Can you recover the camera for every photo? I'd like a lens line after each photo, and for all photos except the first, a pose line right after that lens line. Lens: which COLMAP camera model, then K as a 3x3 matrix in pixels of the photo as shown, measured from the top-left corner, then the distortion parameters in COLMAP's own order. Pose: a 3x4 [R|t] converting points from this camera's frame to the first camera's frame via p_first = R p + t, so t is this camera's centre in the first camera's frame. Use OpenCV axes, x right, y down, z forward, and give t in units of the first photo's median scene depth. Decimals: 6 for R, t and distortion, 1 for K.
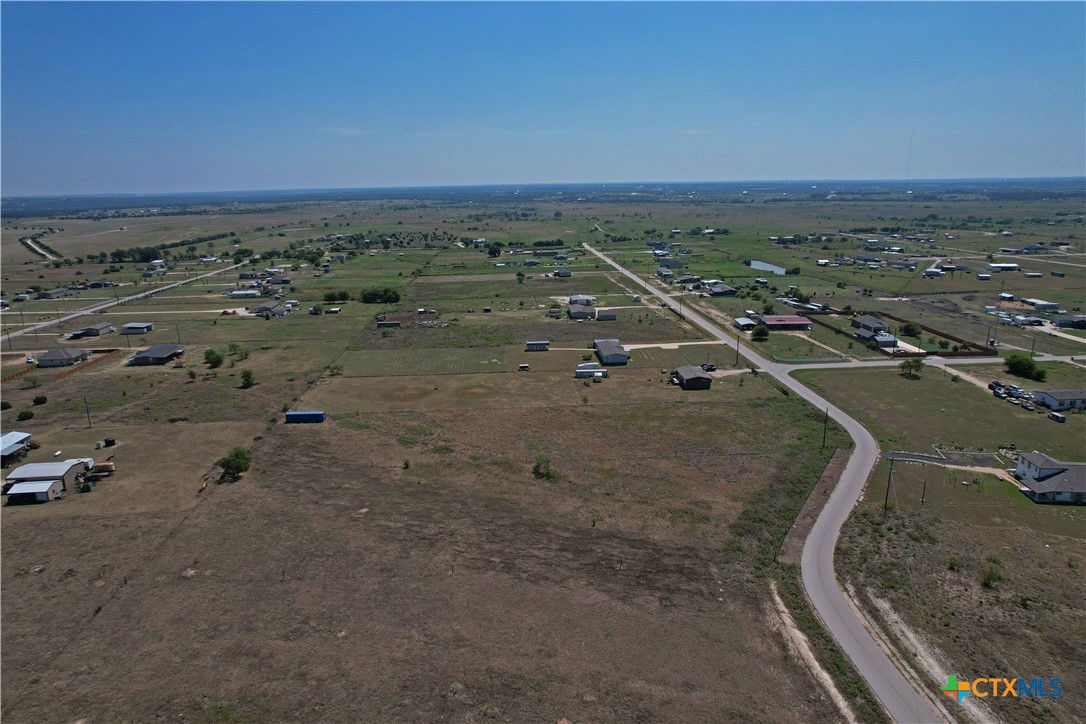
lens RADIAL K [[692.7, 0, 542.2], [0, 692.7, 362.8], [0, 0, 1]] dist [-0.079107, 0.073814]
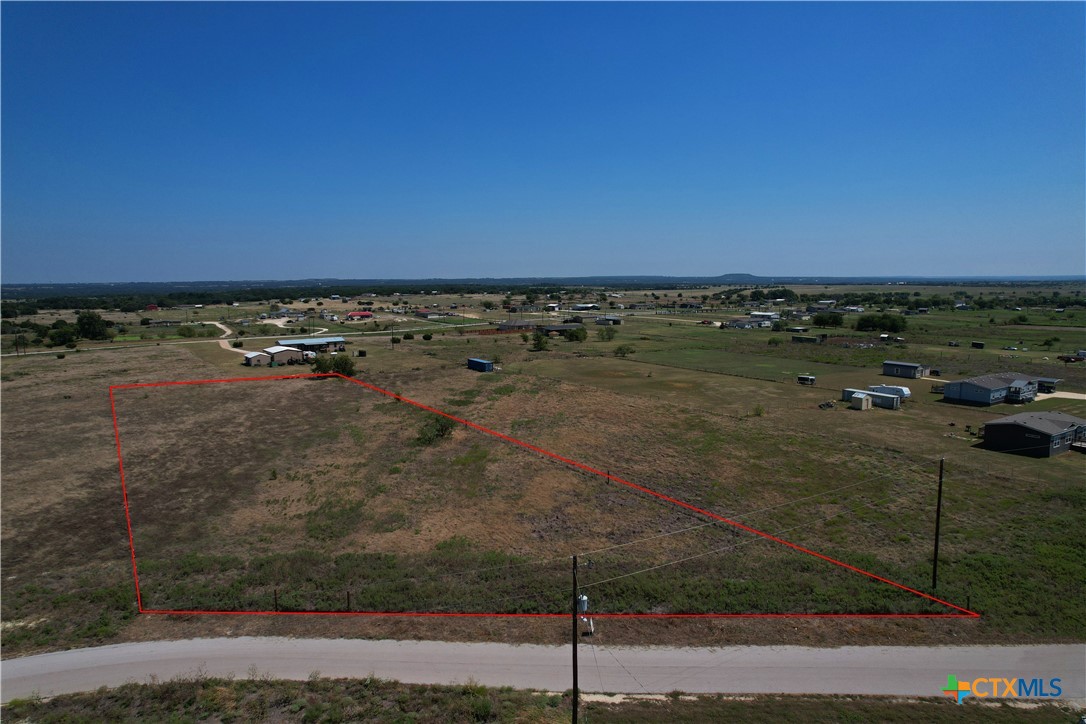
lens RADIAL K [[692.7, 0, 542.2], [0, 692.7, 362.8], [0, 0, 1]] dist [-0.079107, 0.073814]
pose [[0.503088, 0.118821, -0.856028, 0.492786], [-0.220950, 0.975269, 0.005520, 0.052274], [0.835514, 0.186362, 0.516900, 0.594596]]
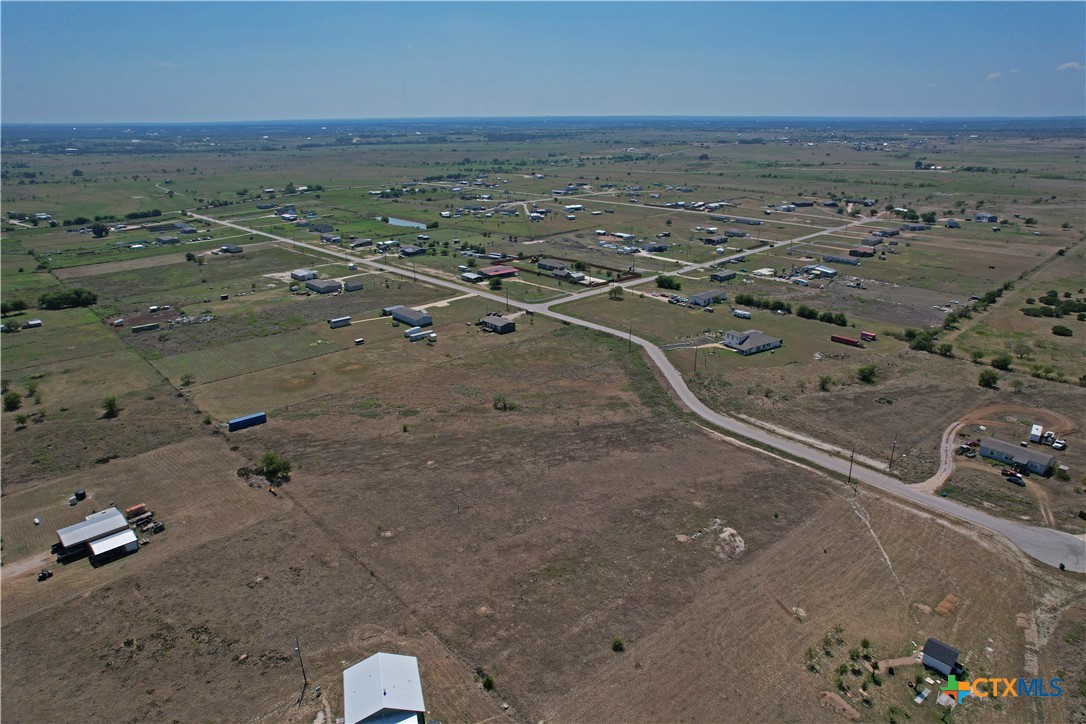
lens RADIAL K [[692.7, 0, 542.2], [0, 692.7, 362.8], [0, 0, 1]] dist [-0.079107, 0.073814]
pose [[0.779124, -0.202699, 0.593193, -0.604709], [0.153400, 0.979159, 0.133105, -0.082084], [-0.607811, -0.012709, 0.793980, -0.122940]]
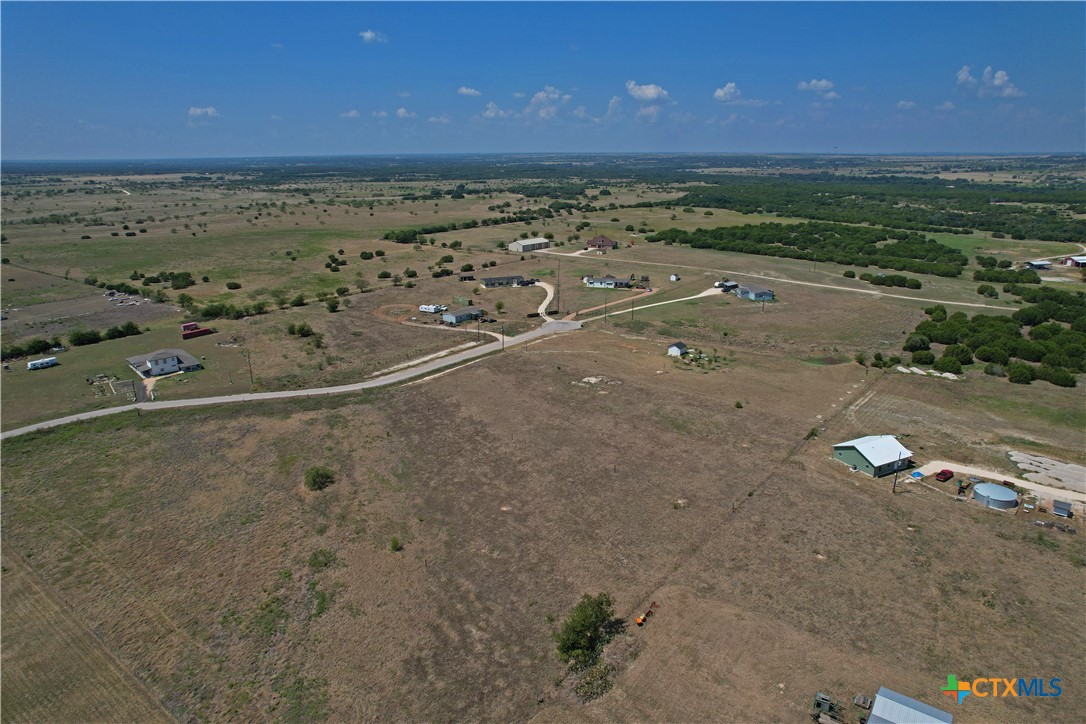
lens RADIAL K [[692.7, 0, 542.2], [0, 692.7, 362.8], [0, 0, 1]] dist [-0.079107, 0.073814]
pose [[-0.748783, -0.173776, 0.639630, -0.626677], [0.190878, 0.867603, 0.459163, -0.275388], [-0.634736, 0.465905, -0.616476, 1.055124]]
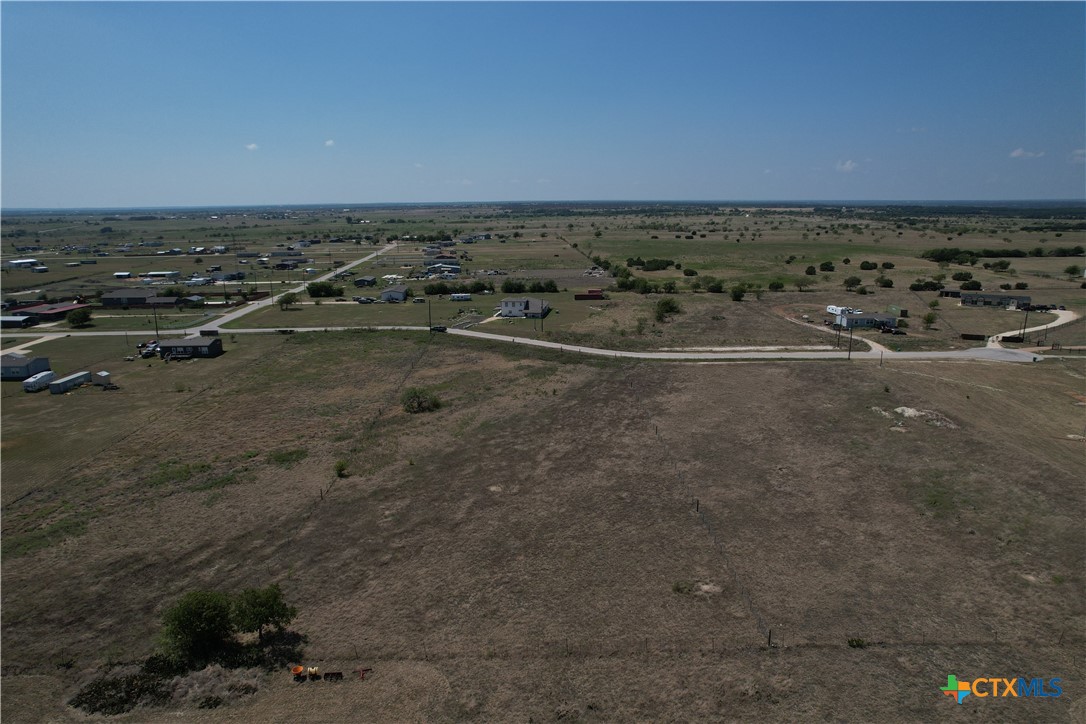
lens RADIAL K [[692.7, 0, 542.2], [0, 692.7, 362.8], [0, 0, 1]] dist [-0.079107, 0.073814]
pose [[0.038023, -0.214204, 0.976049, -0.634151], [0.264614, 0.944045, 0.196872, -0.011730], [-0.963605, 0.250790, 0.092577, 0.627718]]
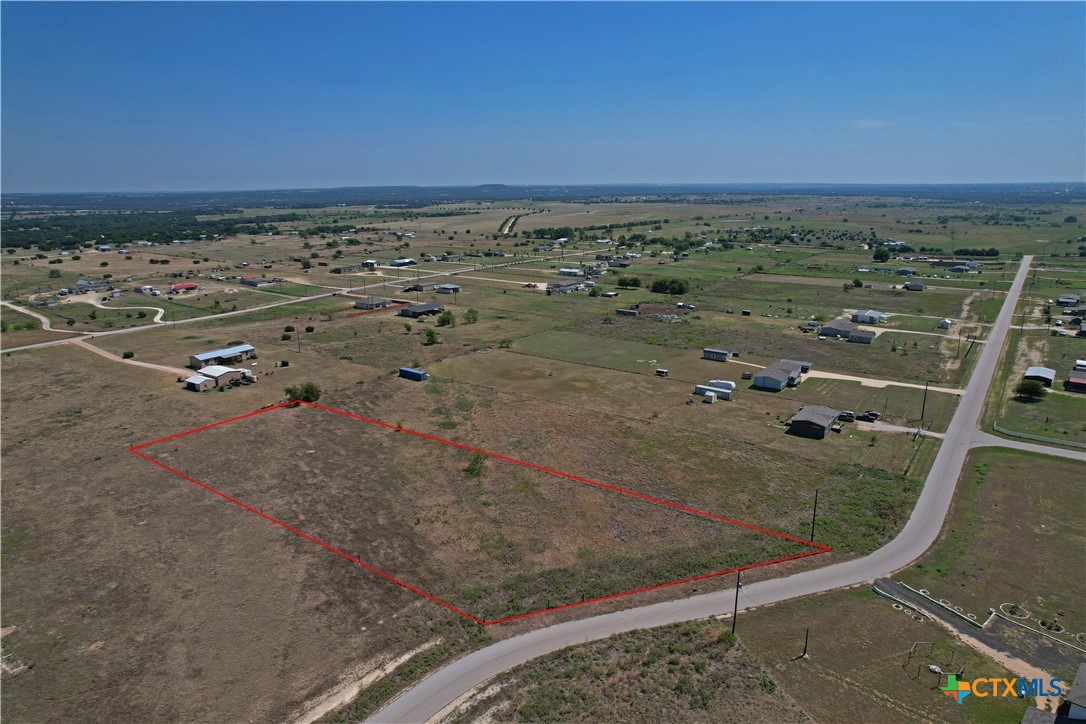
lens RADIAL K [[692.7, 0, 542.2], [0, 692.7, 362.8], [0, 0, 1]] dist [-0.079107, 0.073814]
pose [[0.769266, 0.170366, -0.615797, 0.518260], [-0.165224, 0.984055, 0.065846, -0.050212], [0.617196, 0.051091, 0.785149, 0.241442]]
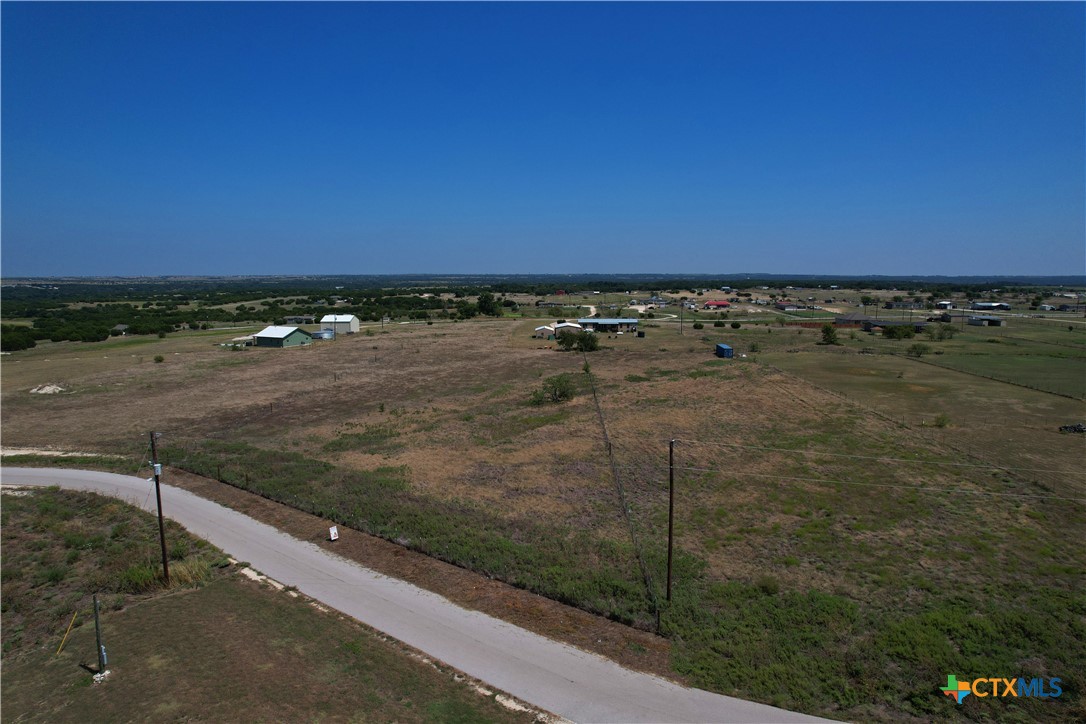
lens RADIAL K [[692.7, 0, 542.2], [0, 692.7, 362.8], [0, 0, 1]] dist [-0.079107, 0.073814]
pose [[-0.082585, 0.143714, -0.986167, 0.559189], [-0.253515, 0.953965, 0.160251, 0.010156], [0.963800, 0.263243, -0.042349, 0.820483]]
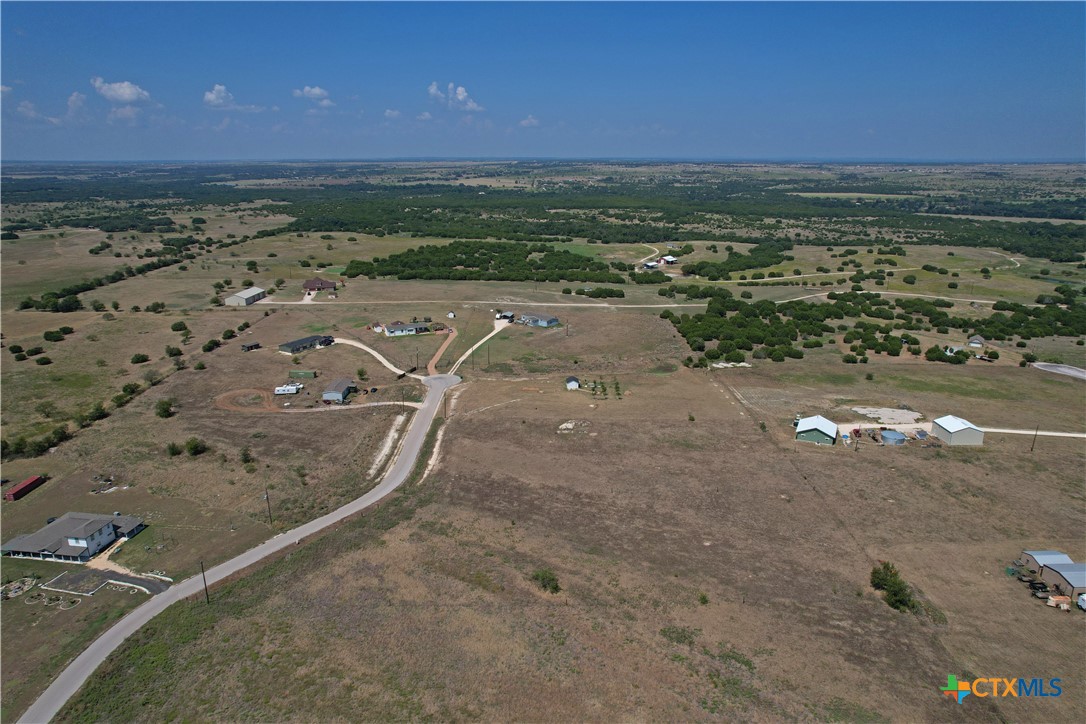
lens RADIAL K [[692.7, 0, 542.2], [0, 692.7, 362.8], [0, 0, 1]] dist [-0.079107, 0.073814]
pose [[-0.998610, 0.002251, 0.052652, -0.032620], [0.029714, 0.849178, 0.527270, -0.477605], [-0.043524, 0.528102, -0.848065, 1.326348]]
